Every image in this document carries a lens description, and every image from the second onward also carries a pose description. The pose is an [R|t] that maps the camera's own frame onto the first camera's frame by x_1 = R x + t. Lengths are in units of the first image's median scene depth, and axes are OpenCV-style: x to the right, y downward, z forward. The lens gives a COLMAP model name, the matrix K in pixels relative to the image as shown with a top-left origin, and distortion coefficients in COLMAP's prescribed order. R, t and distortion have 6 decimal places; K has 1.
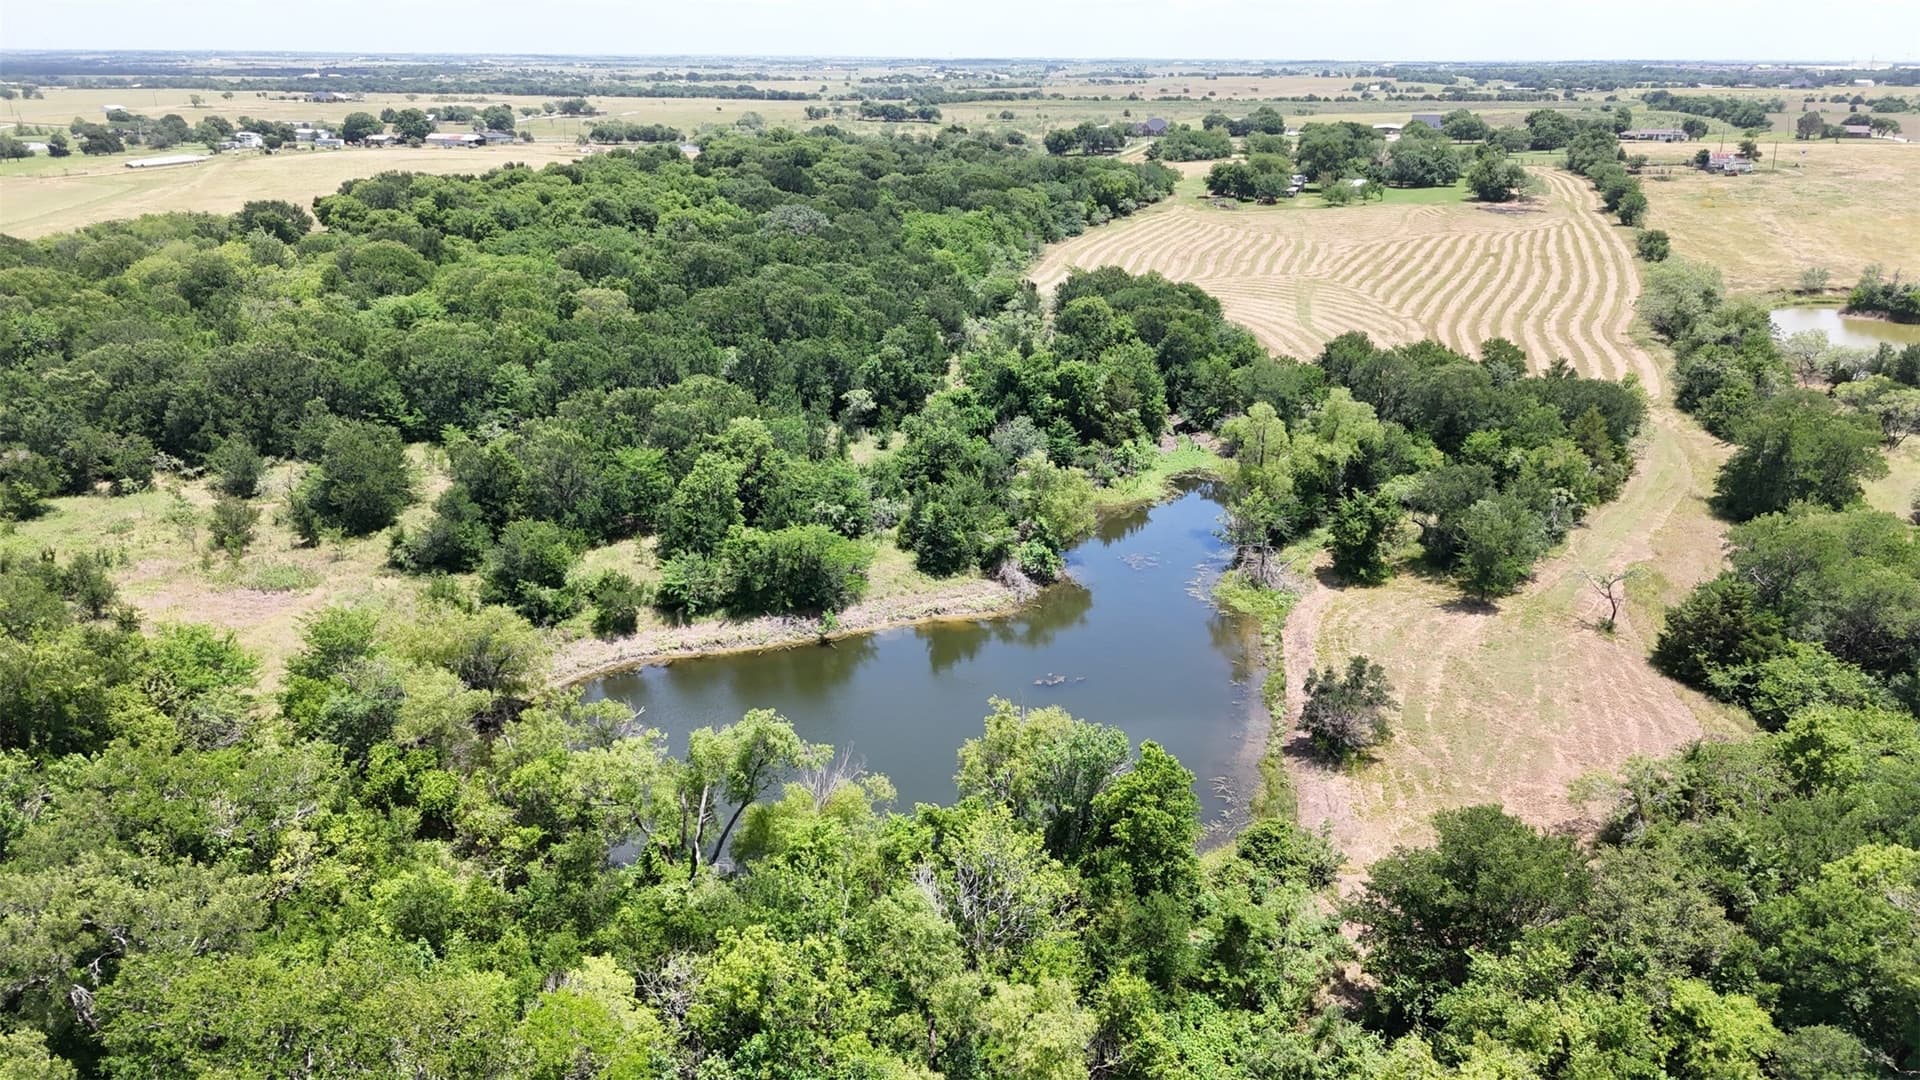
lens RADIAL K [[1422.1, 0, 960.0], [0, 1422.1, 540.0], [0, 0, 1]] dist [0.062842, -0.058871]
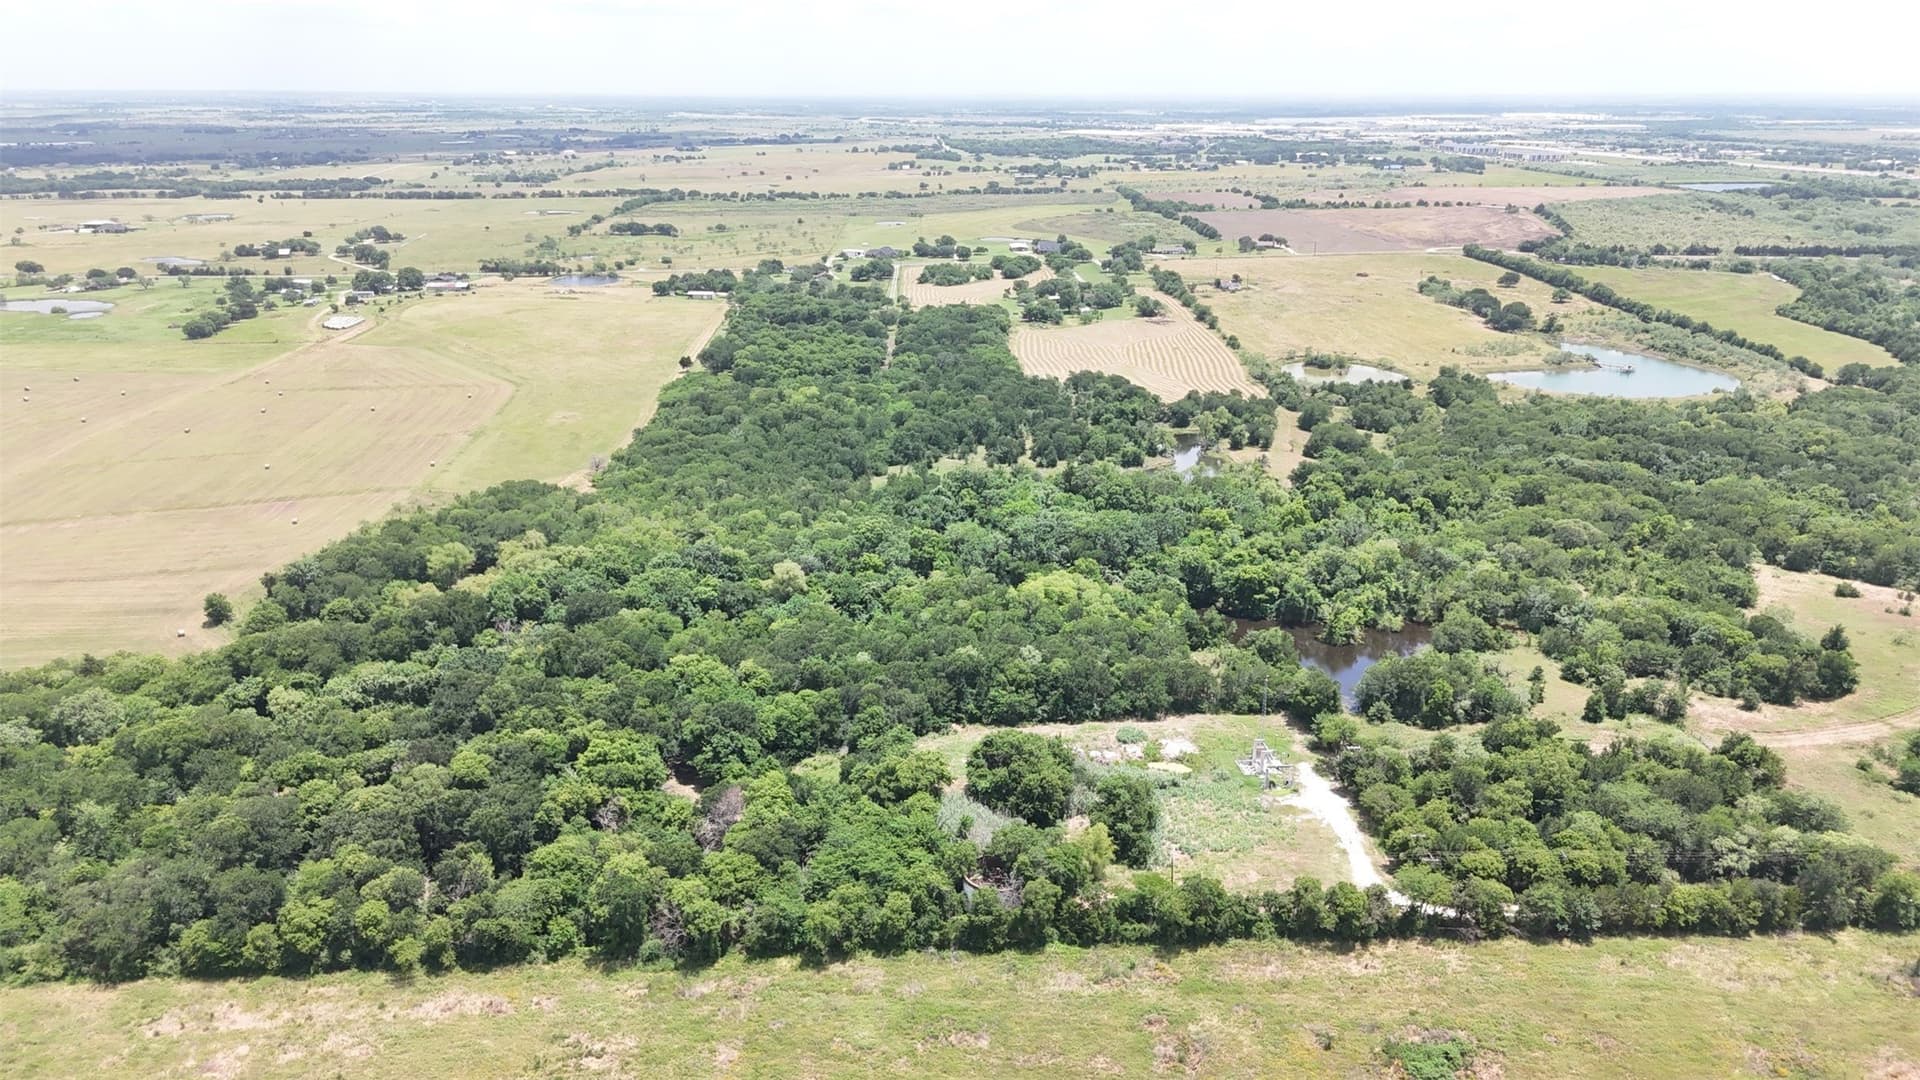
lens RADIAL K [[1422.1, 0, 960.0], [0, 1422.1, 540.0], [0, 0, 1]] dist [0.062842, -0.058871]
pose [[0.932516, -0.114332, 0.342551, -0.902917], [0.120508, 0.992707, 0.003278, 0.081825], [-0.340428, 0.038223, 0.939493, -1.238635]]
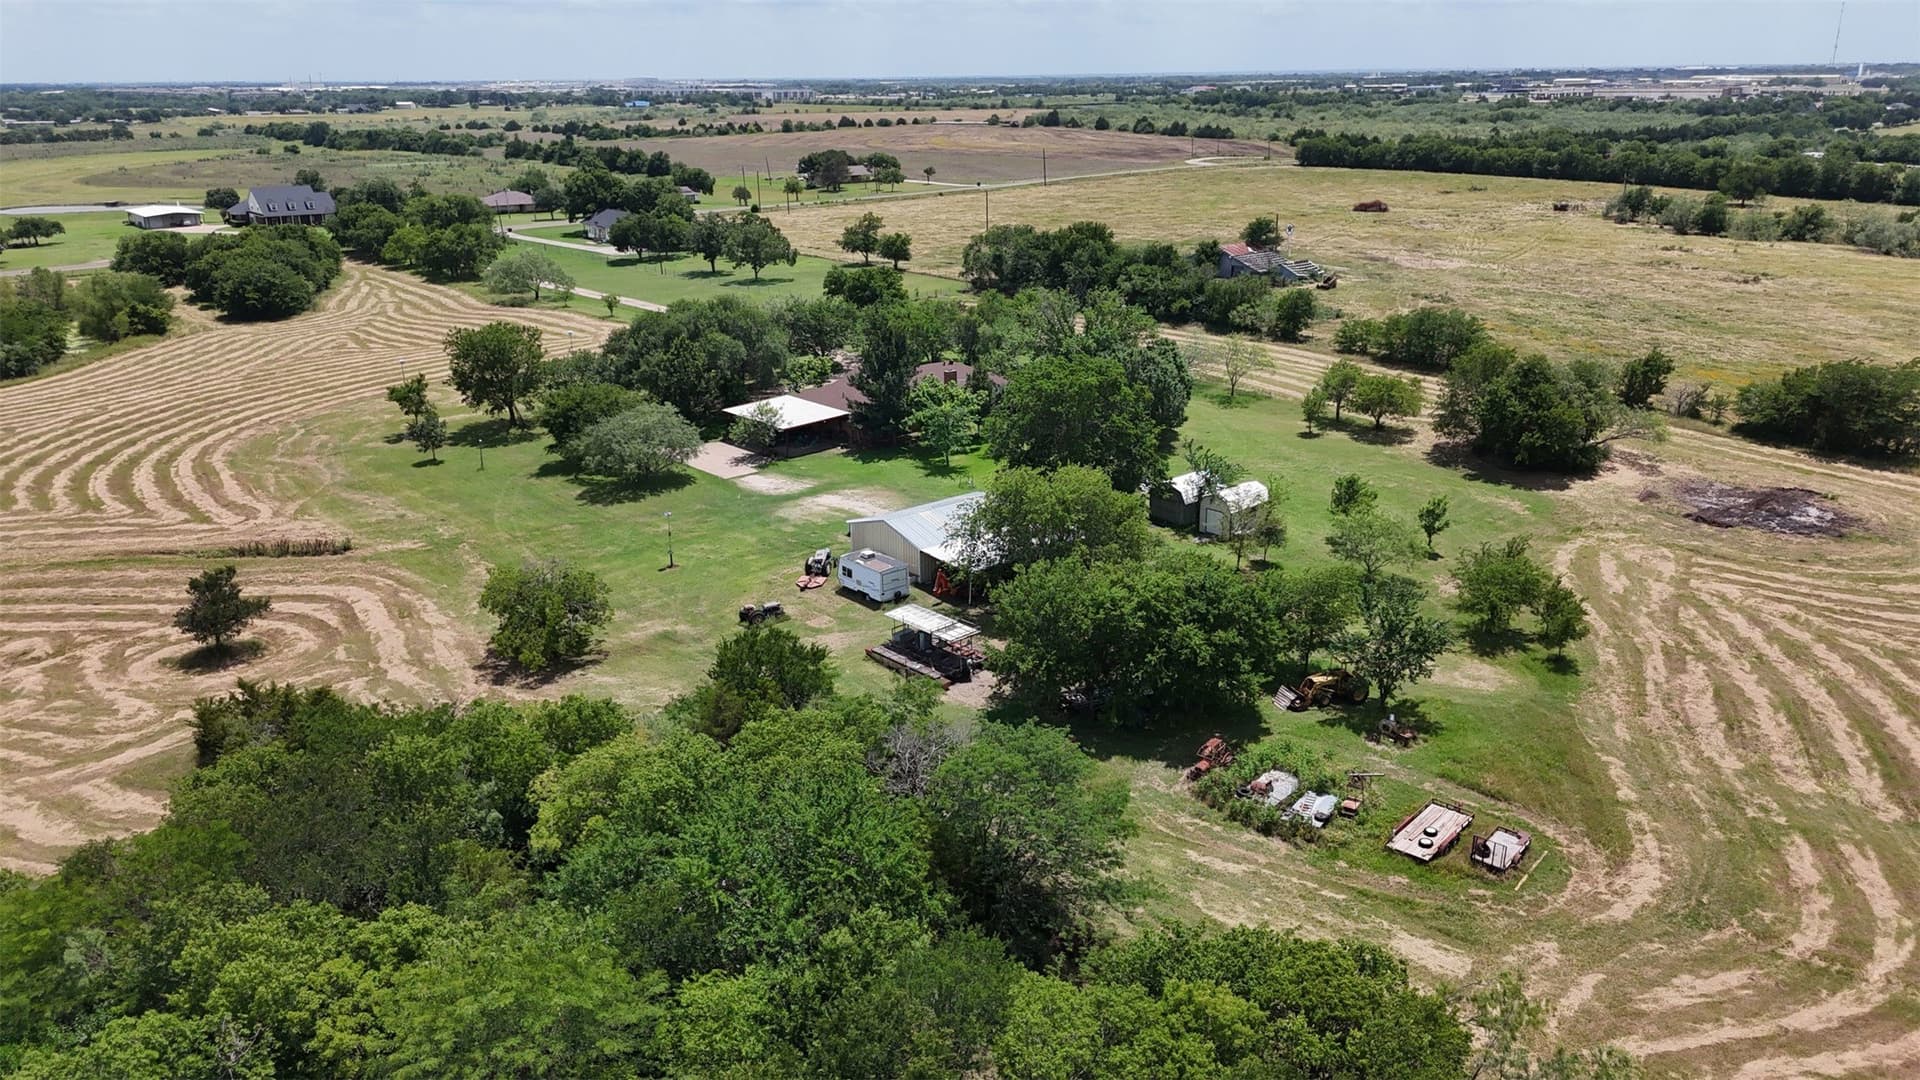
lens RADIAL K [[1422.1, 0, 960.0], [0, 1422.1, 540.0], [0, 0, 1]] dist [0.062842, -0.058871]
pose [[0.539546, -0.275025, 0.795771, -0.006517], [0.285854, 0.948842, 0.134113, -0.401984], [-0.791945, 0.155114, 0.590561, 1.170403]]
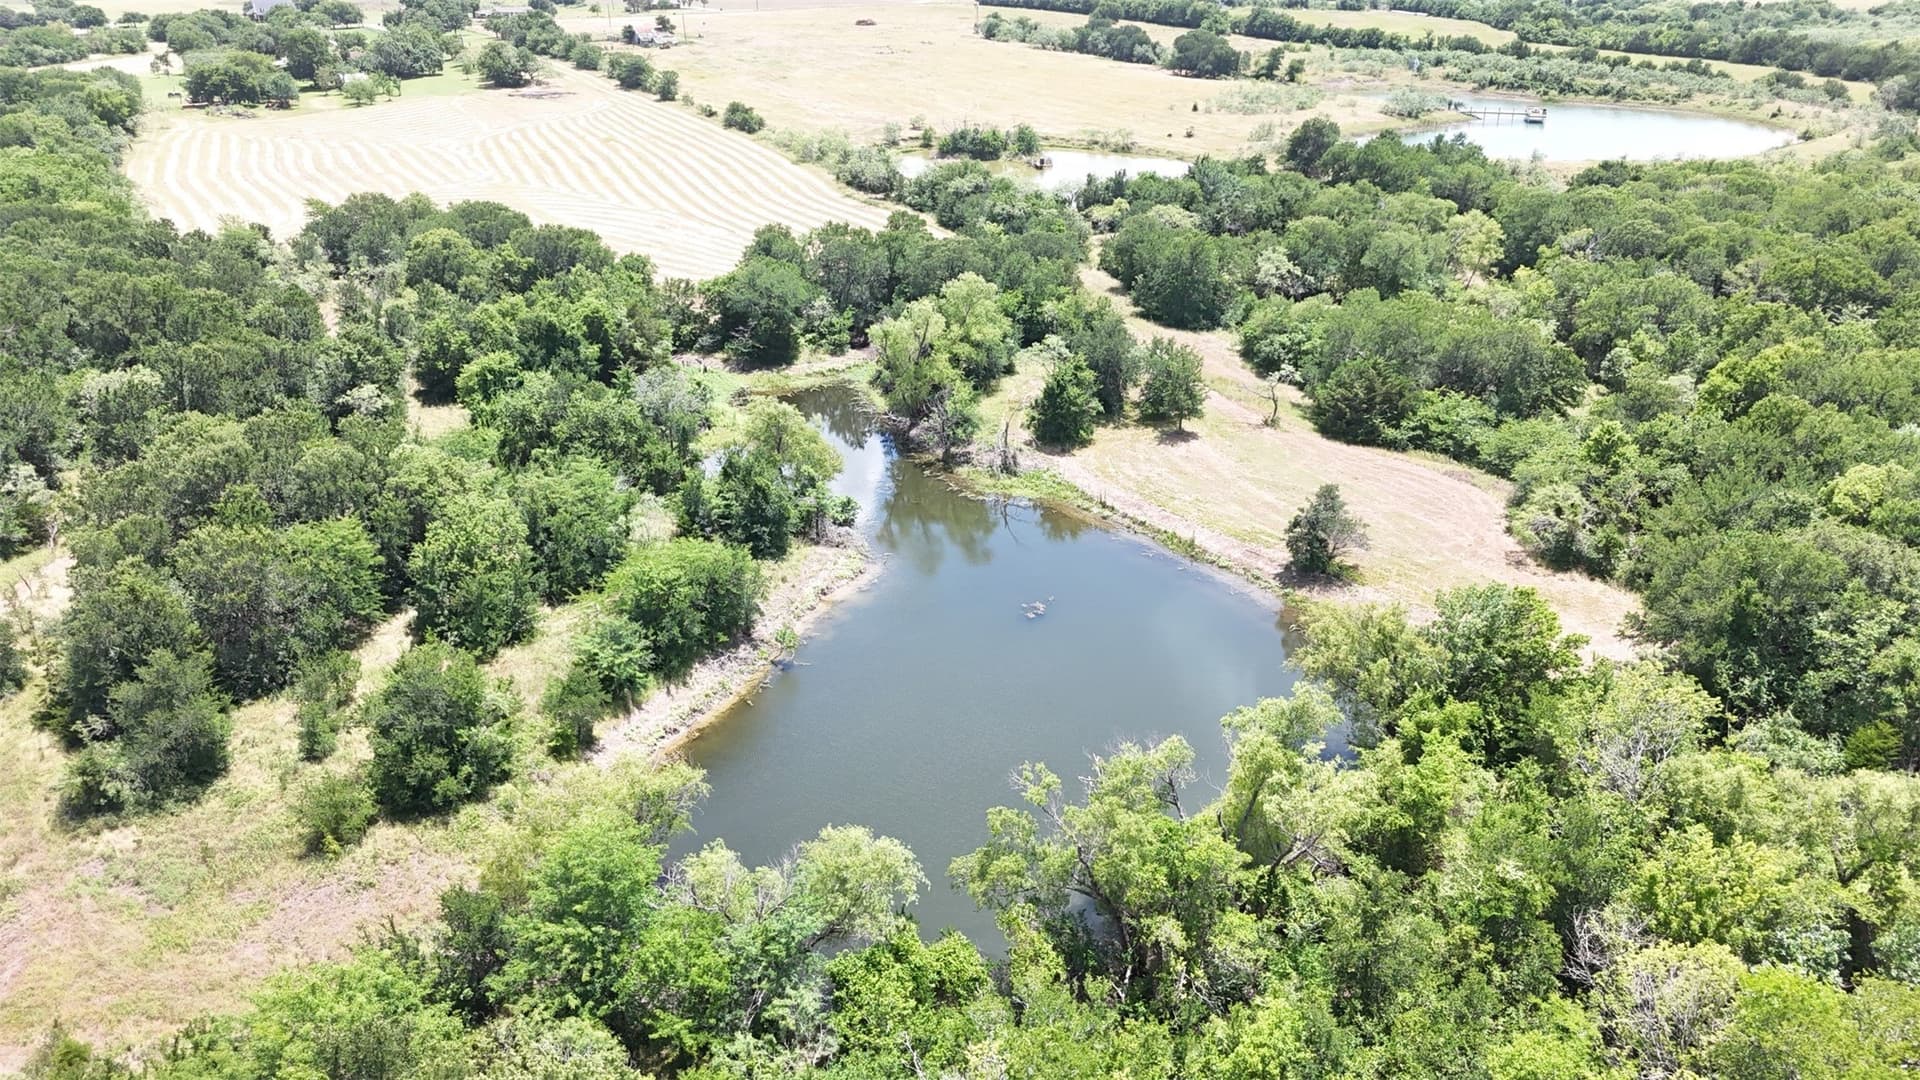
lens RADIAL K [[1422.1, 0, 960.0], [0, 1422.1, 540.0], [0, 0, 1]] dist [0.062842, -0.058871]
pose [[0.675515, -0.296021, 0.675315, -0.232083], [0.243728, 0.954035, 0.174396, -0.048580], [-0.695899, 0.046786, 0.716614, 0.127039]]
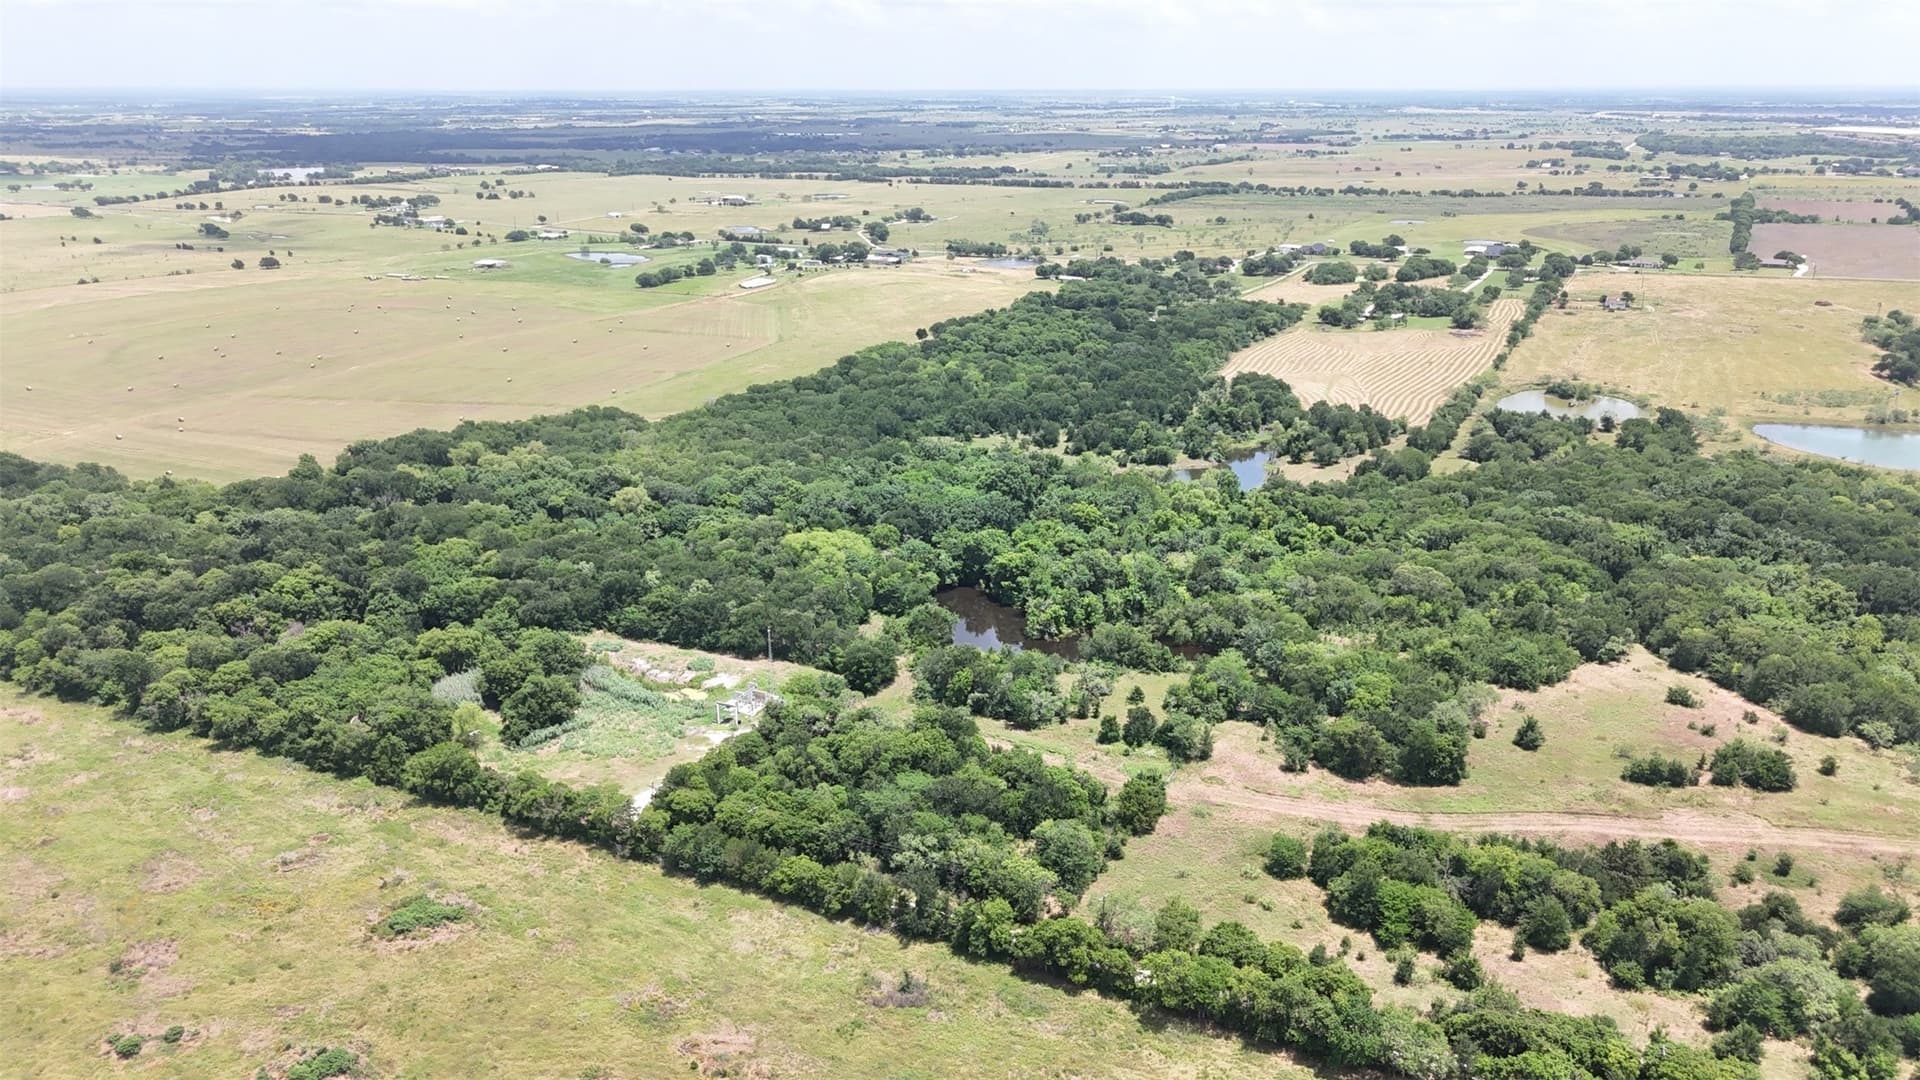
lens RADIAL K [[1422.1, 0, 960.0], [0, 1422.1, 540.0], [0, 0, 1]] dist [0.062842, -0.058871]
pose [[0.989544, 0.035985, -0.139672, -0.044409], [-0.038355, 0.999162, -0.014316, 0.153033], [0.139040, 0.019523, 0.990094, -1.422788]]
